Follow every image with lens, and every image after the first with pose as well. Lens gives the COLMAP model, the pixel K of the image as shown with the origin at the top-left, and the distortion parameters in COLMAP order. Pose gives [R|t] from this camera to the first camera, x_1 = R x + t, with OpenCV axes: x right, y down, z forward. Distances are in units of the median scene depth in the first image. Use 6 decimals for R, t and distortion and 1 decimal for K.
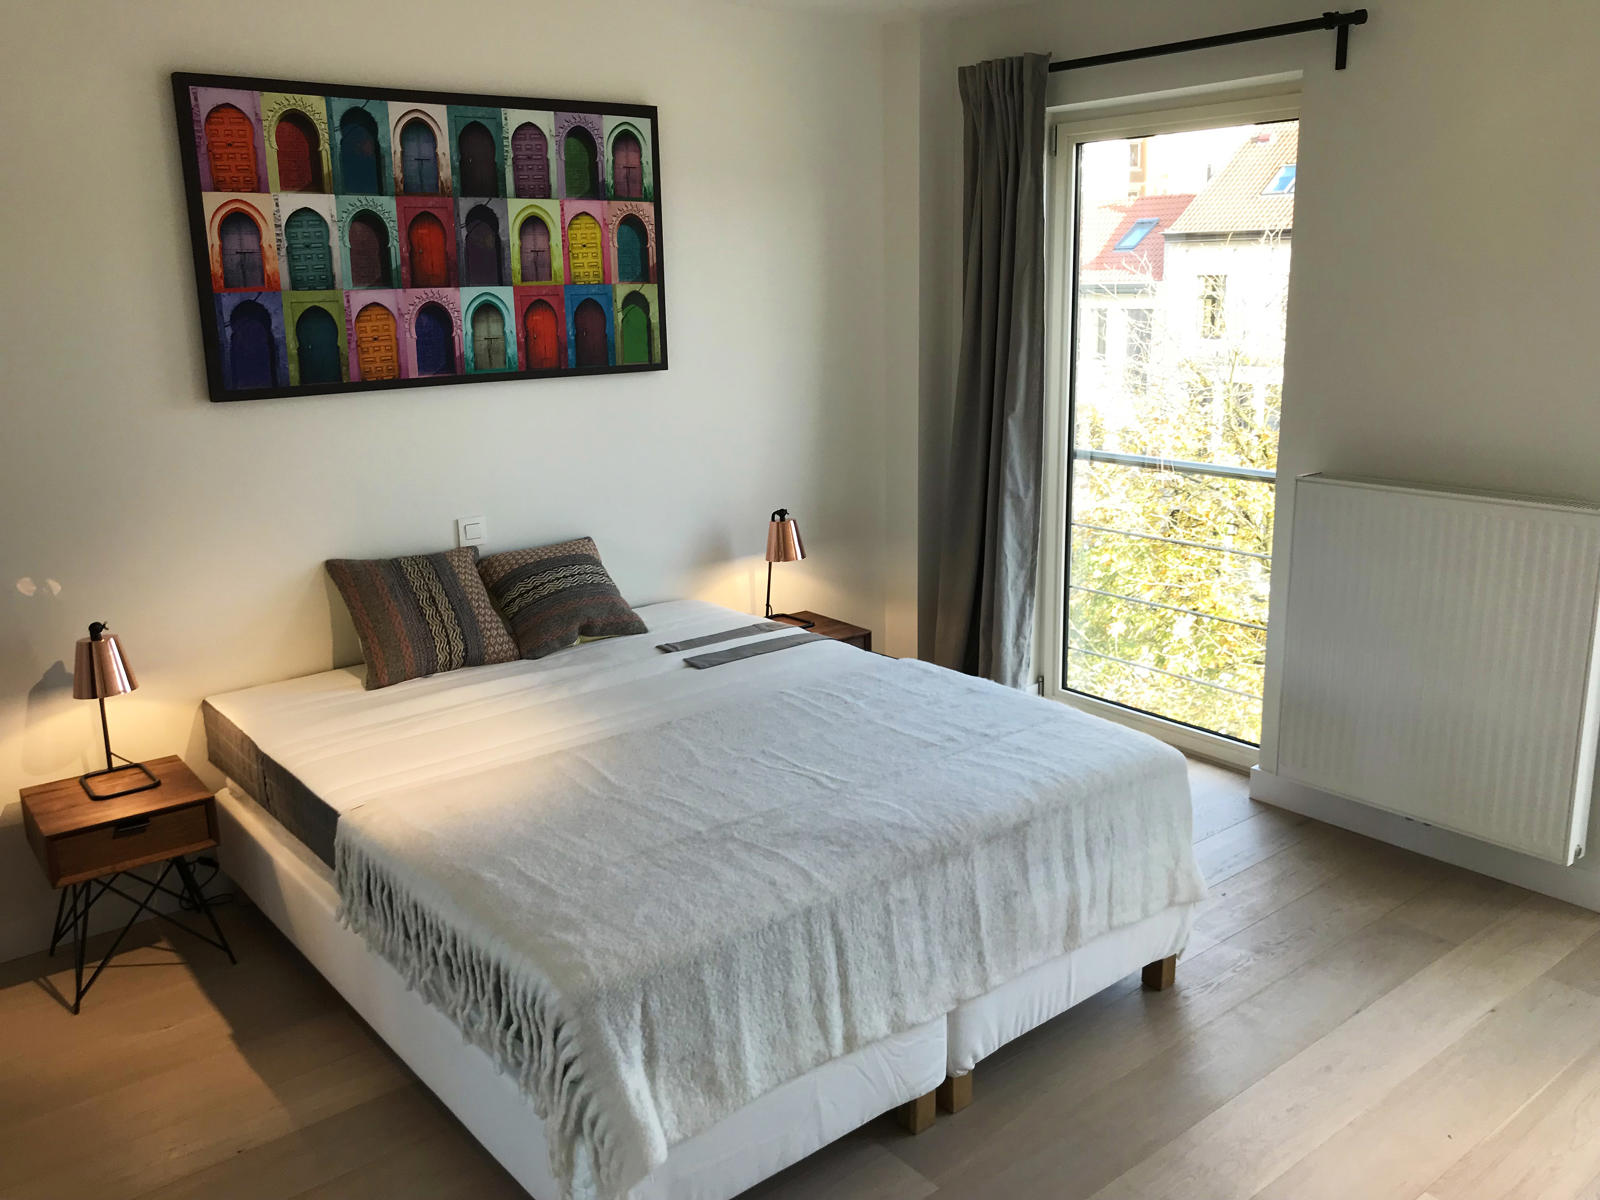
lens RADIAL K [[1322.6, 0, 786.4], [0, 1322.6, 599.2], [0, 0, 1]] dist [0.009949, -0.049503]
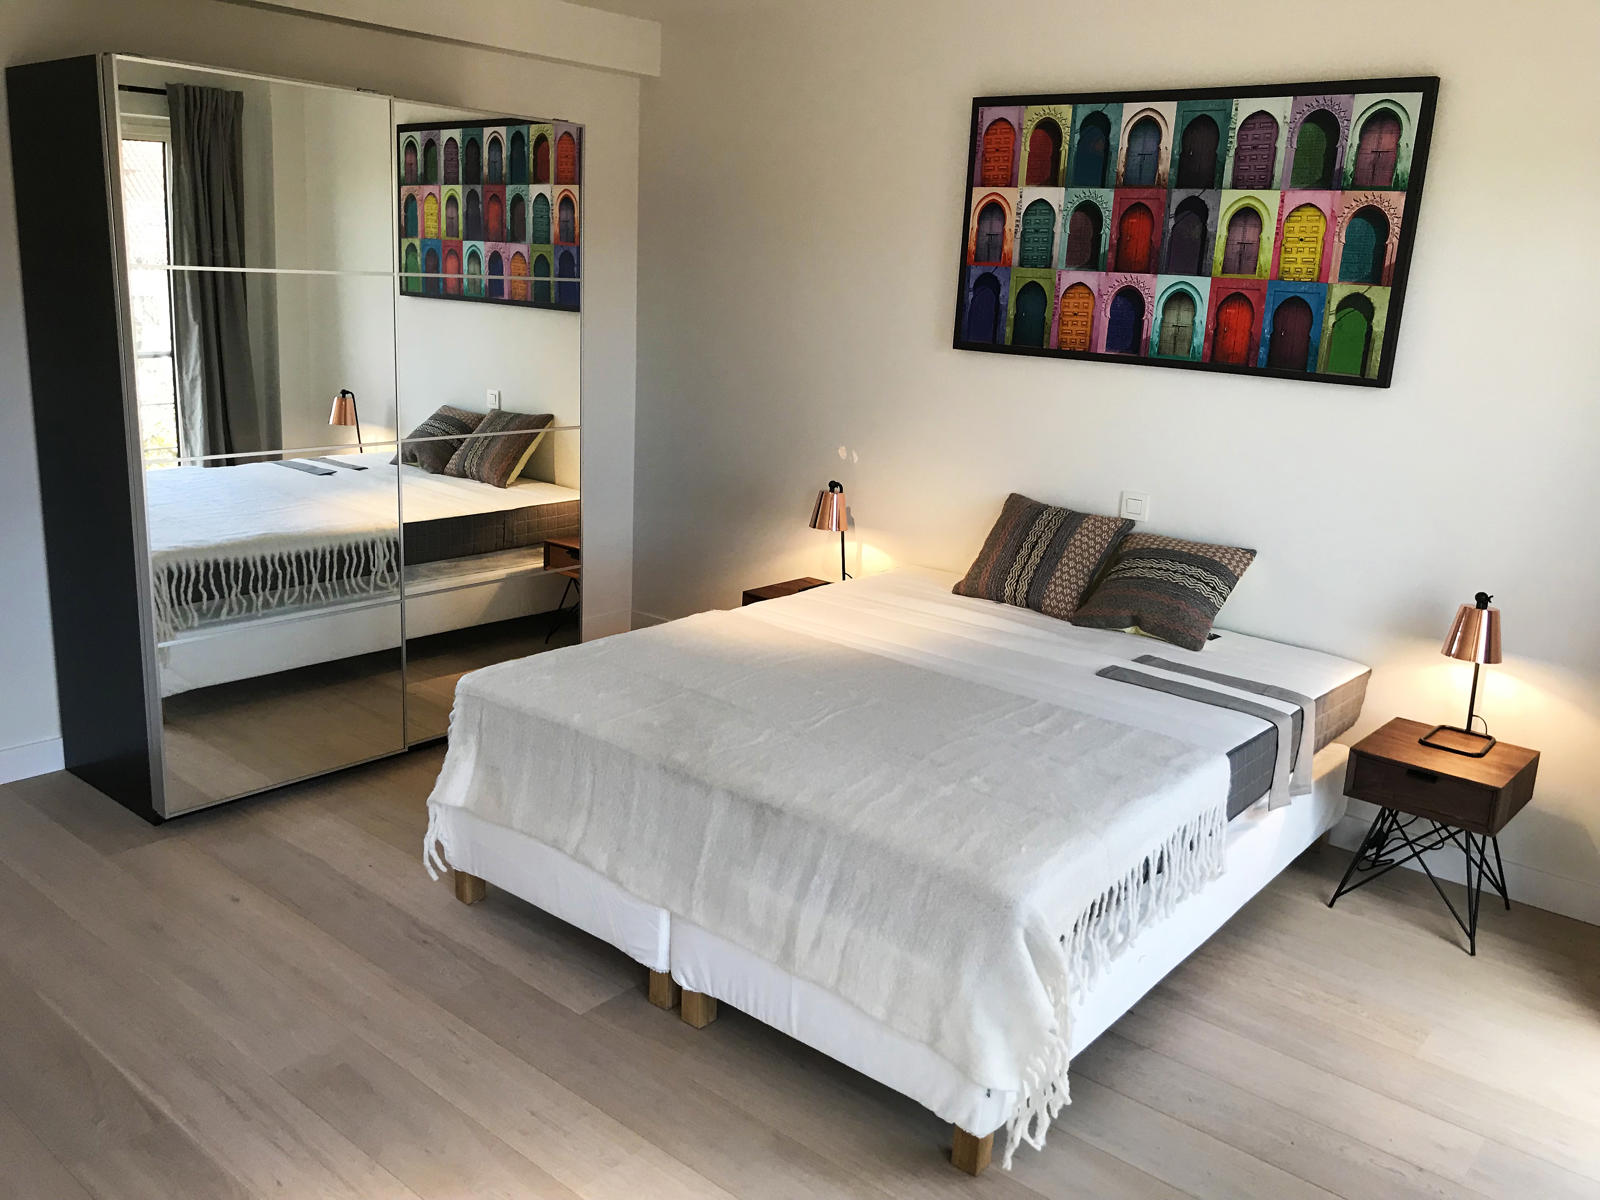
lens RADIAL K [[1322.6, 0, 786.4], [0, 1322.6, 599.2], [0, 0, 1]] dist [0.009949, -0.049503]
pose [[0.177050, 0.273020, -0.945576, 0.771391], [-0.283516, 0.934176, 0.216643, -0.139555], [0.942482, 0.229729, 0.242801, 0.528500]]
